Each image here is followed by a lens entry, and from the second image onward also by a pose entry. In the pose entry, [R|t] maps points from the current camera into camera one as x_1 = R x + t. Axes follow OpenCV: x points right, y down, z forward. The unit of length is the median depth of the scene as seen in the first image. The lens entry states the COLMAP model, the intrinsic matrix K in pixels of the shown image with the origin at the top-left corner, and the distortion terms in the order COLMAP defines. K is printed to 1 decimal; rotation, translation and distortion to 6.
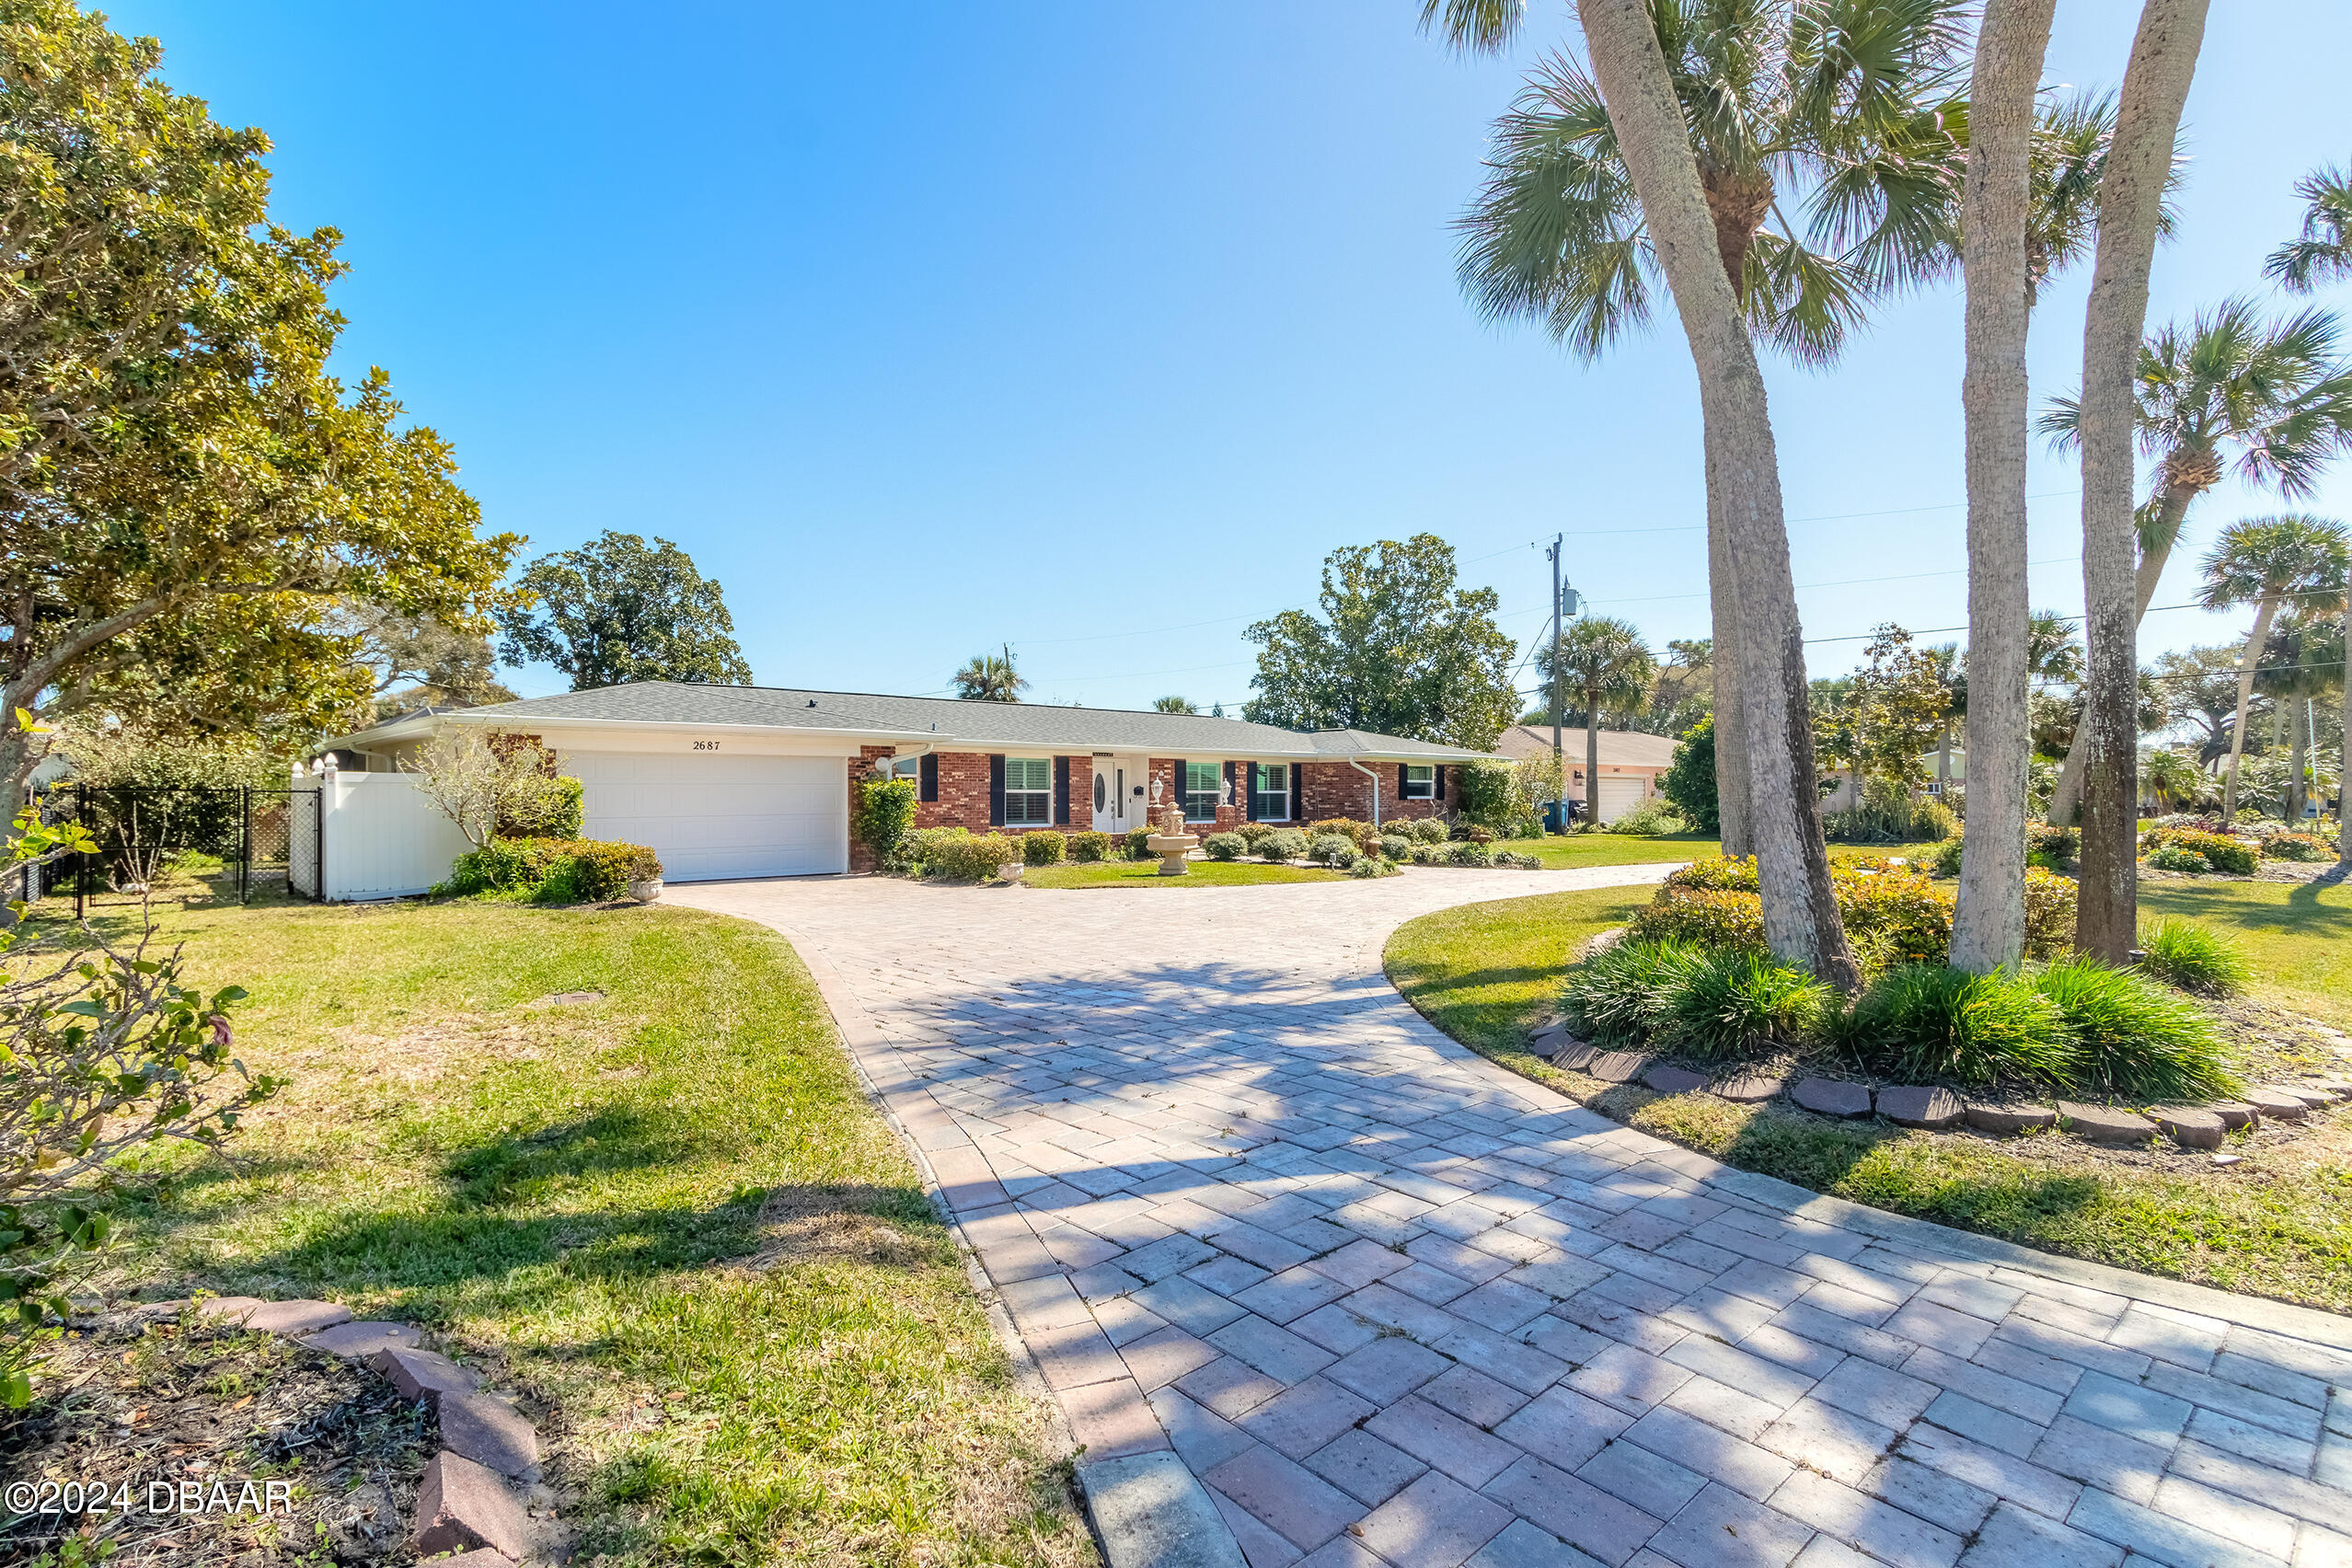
lens RADIAL K [[1153.0, 0, 1135.7], [0, 1153.0, 793.0], [0, 0, 1]] dist [0.002468, 0.000125]
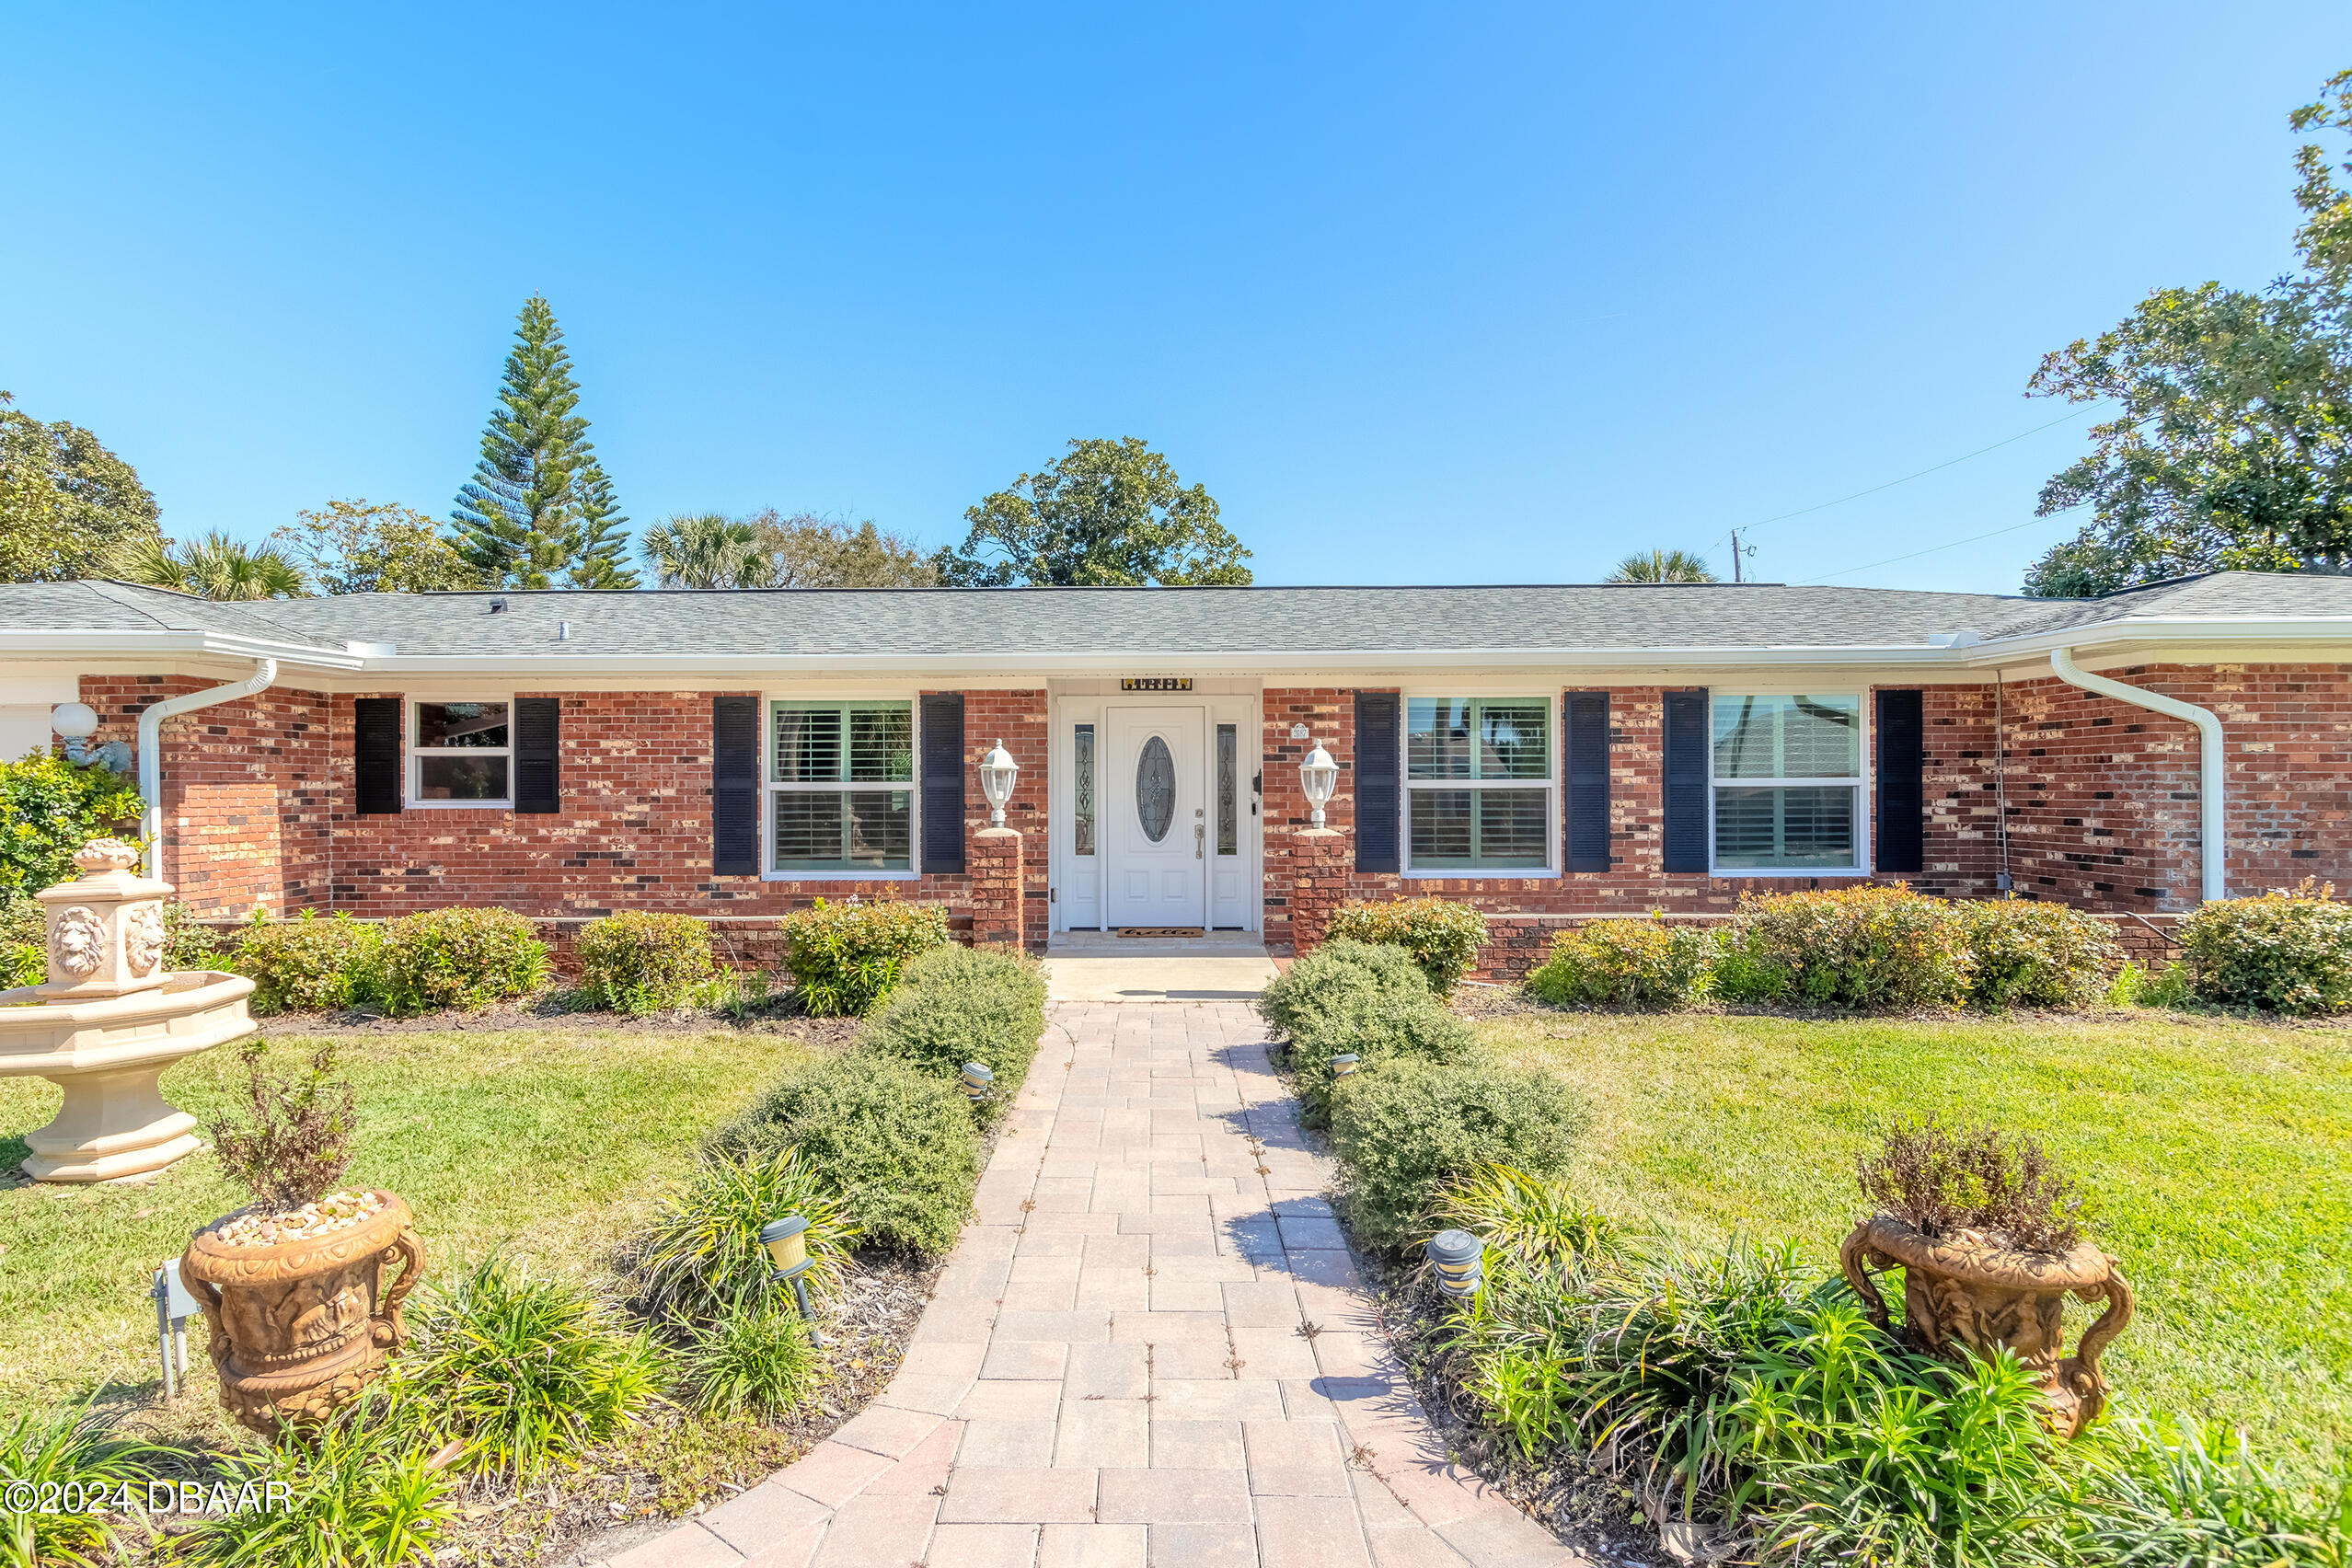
lens RADIAL K [[1248.4, 0, 1176.0], [0, 1248.4, 784.0], [0, 0, 1]] dist [0.016286, -0.000406]
pose [[0.743102, -0.000717, -0.669178, 0.188250], [0.005828, 0.999968, 0.005399, -0.002725], [0.669153, -0.007912, 0.743082, 0.533019]]
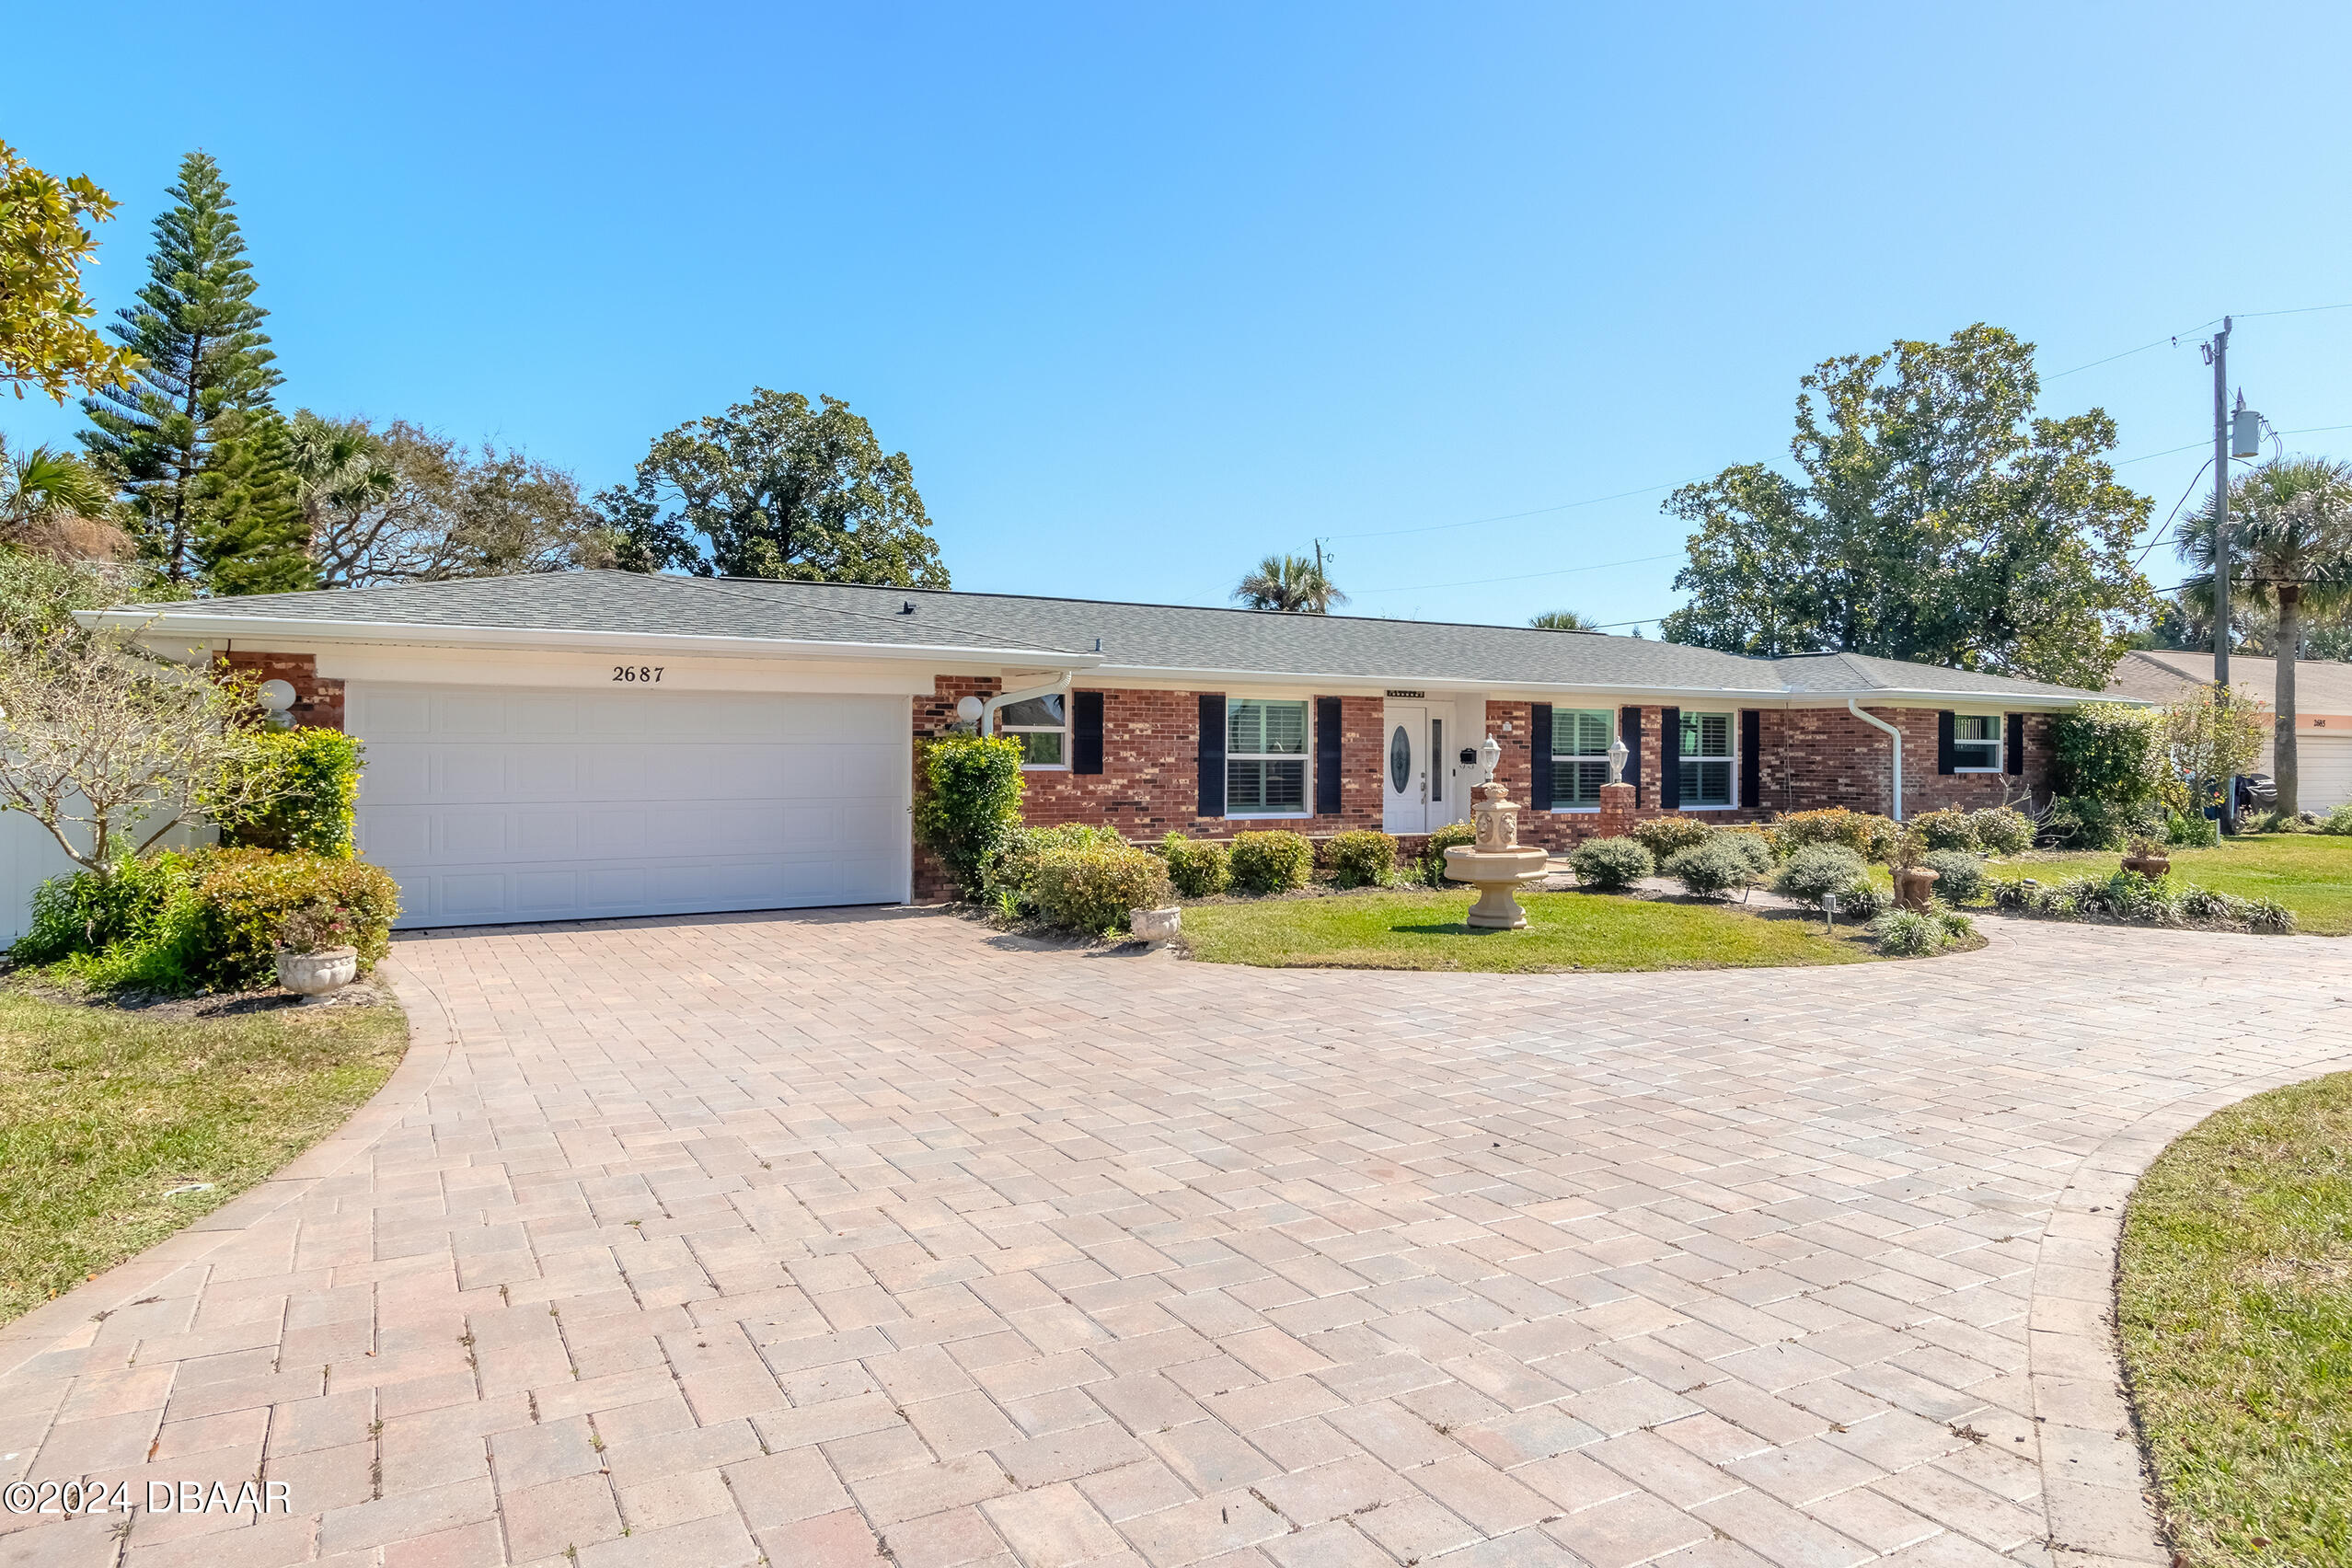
lens RADIAL K [[1481.9, 0, 1244.5], [0, 1481.9, 751.9], [0, 0, 1]] dist [0.009446, 0.000521]
pose [[0.982137, 0.007261, -0.188026, 0.025007], [-0.006943, 0.999973, 0.002348, -0.003944], [0.188038, -0.001000, 0.982161, 0.184032]]
